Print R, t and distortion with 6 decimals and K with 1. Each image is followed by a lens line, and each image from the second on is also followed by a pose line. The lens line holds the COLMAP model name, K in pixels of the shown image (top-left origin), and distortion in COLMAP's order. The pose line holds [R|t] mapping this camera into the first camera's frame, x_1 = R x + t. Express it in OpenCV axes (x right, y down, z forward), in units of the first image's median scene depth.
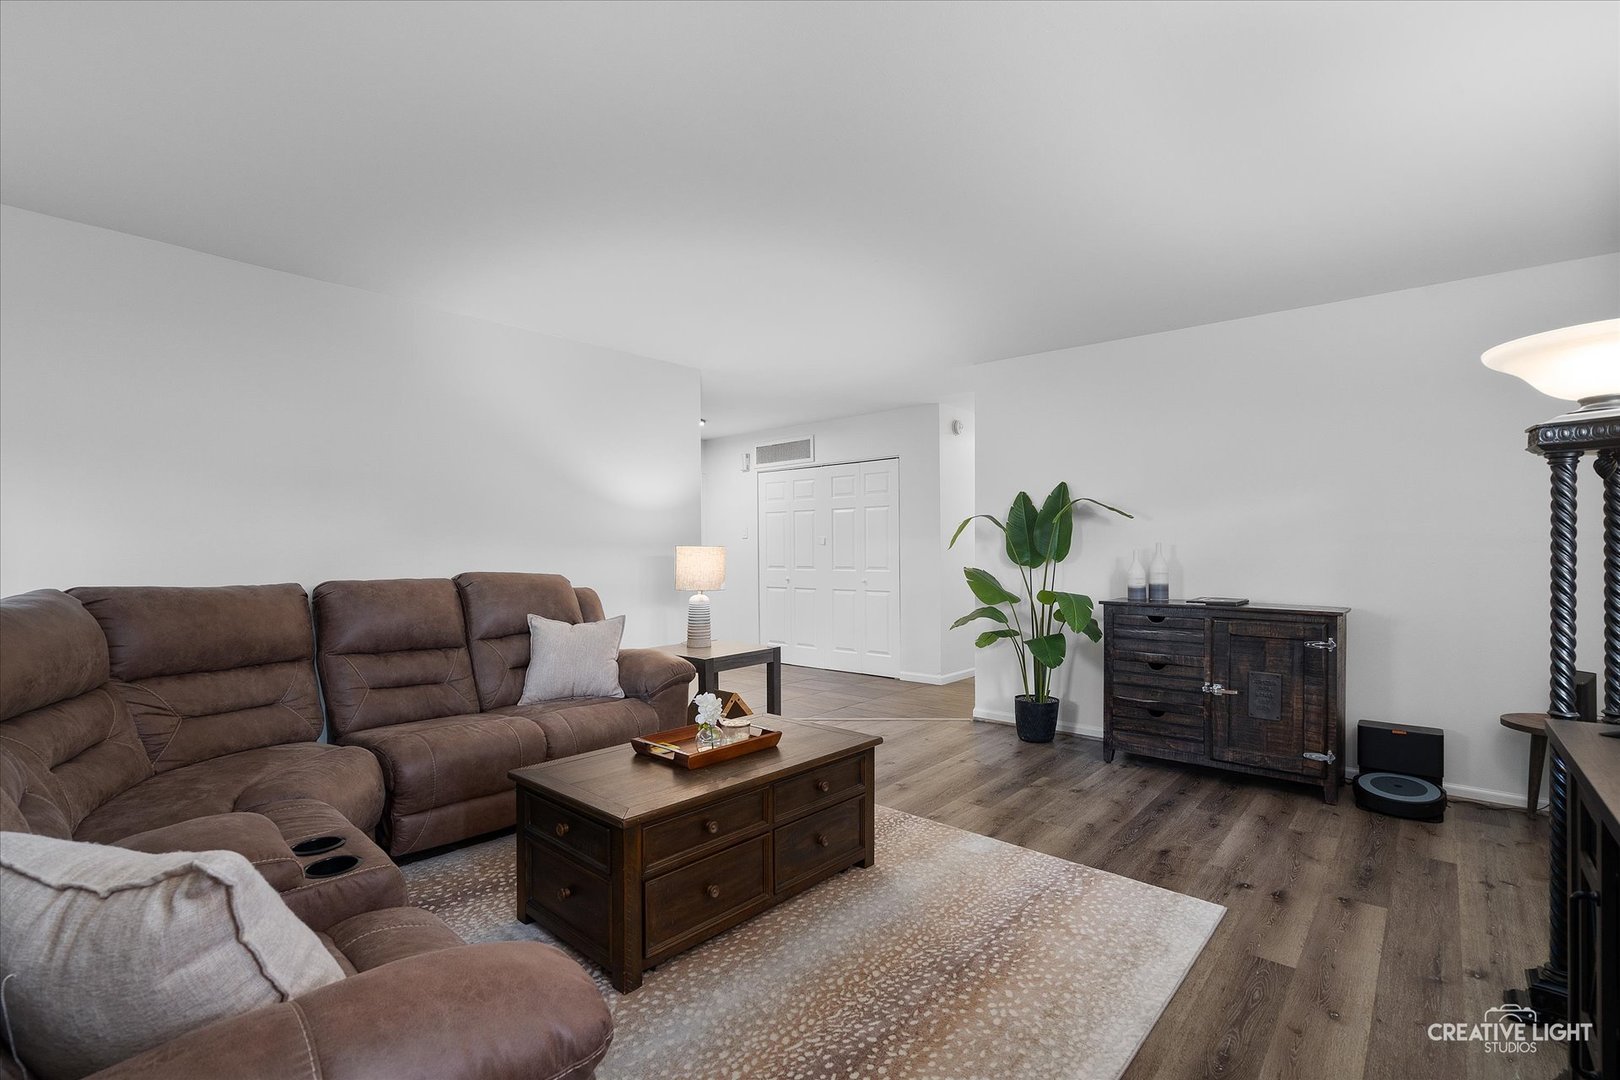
lens RADIAL K [[766.2, 0, 796.4], [0, 766.2, 560.9], [0, 0, 1]] dist [-0.003354, 0.007310]
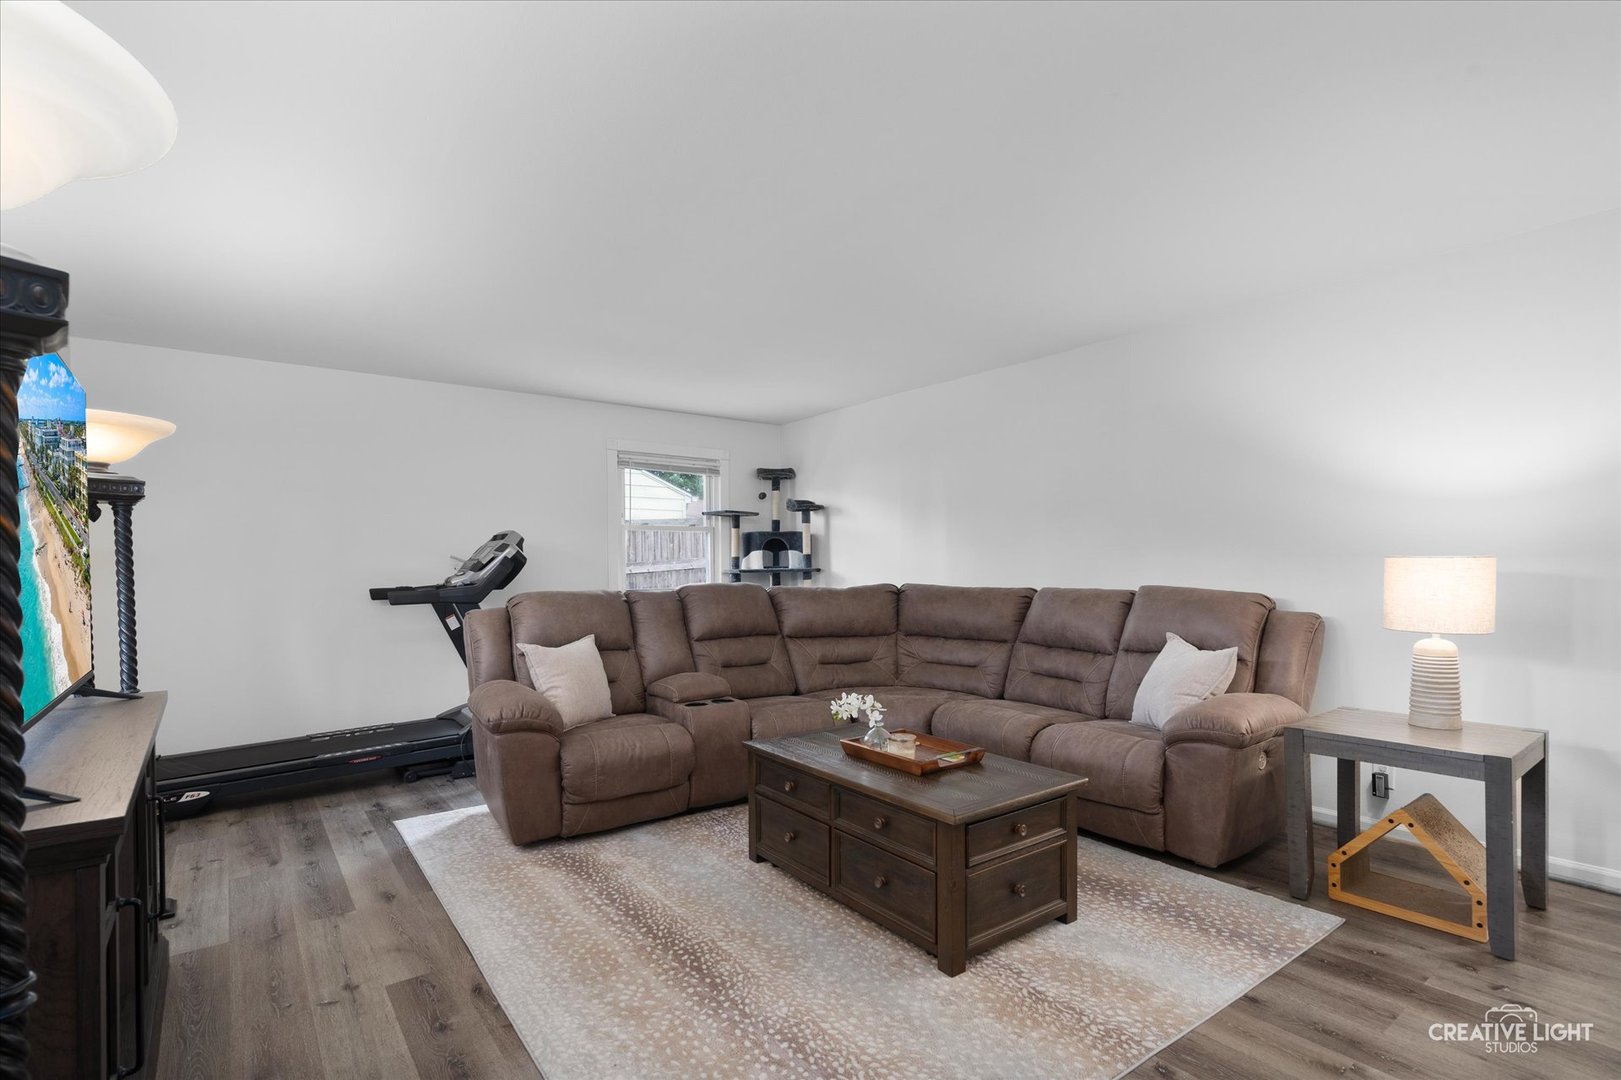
lens RADIAL K [[766.7, 0, 796.9], [0, 766.7, 560.9], [0, 0, 1]] dist [-0.003354, 0.007310]
pose [[-0.198751, 0.000284, -0.980050, 0.800404], [-0.011854, 0.999926, 0.002693, -0.018983], [0.979978, 0.012153, -0.198733, 0.894843]]
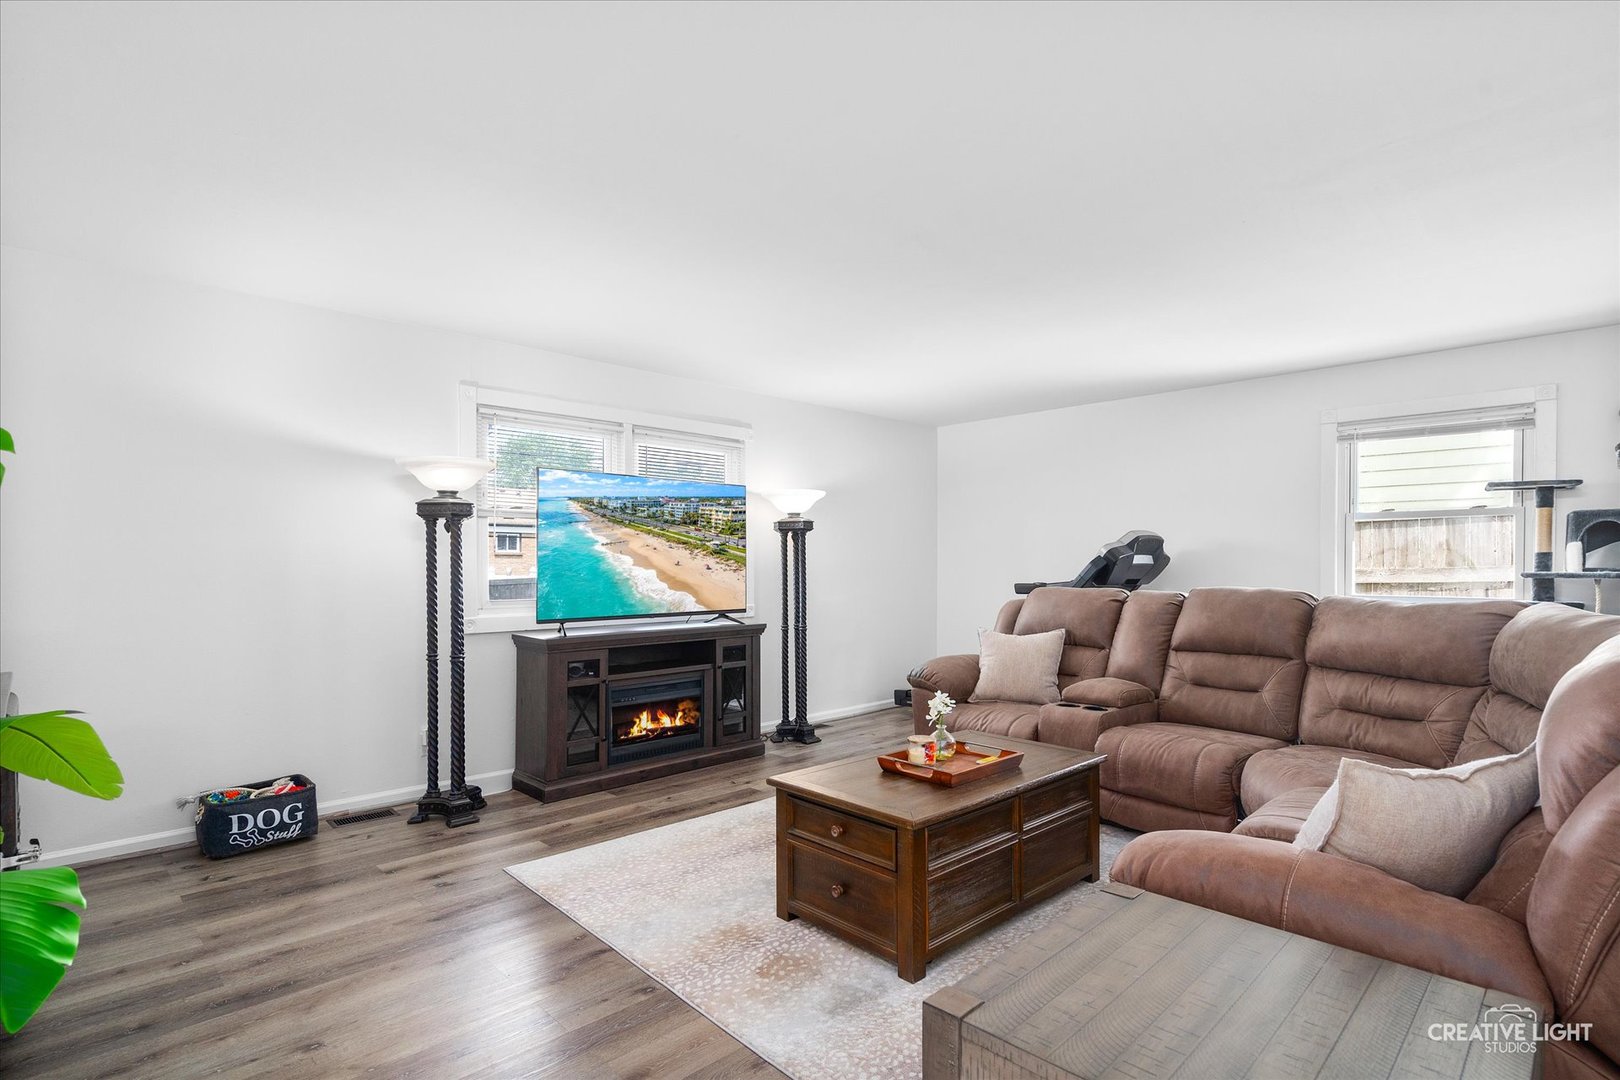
lens RADIAL K [[766.2, 0, 796.4], [0, 766.2, 560.9], [0, 0, 1]] dist [-0.003354, 0.007310]
pose [[-0.996502, 0.008329, 0.083148, 0.002419], [0.008704, 0.999954, 0.004150, -0.022577], [-0.083110, 0.004859, -0.996529, 1.700989]]
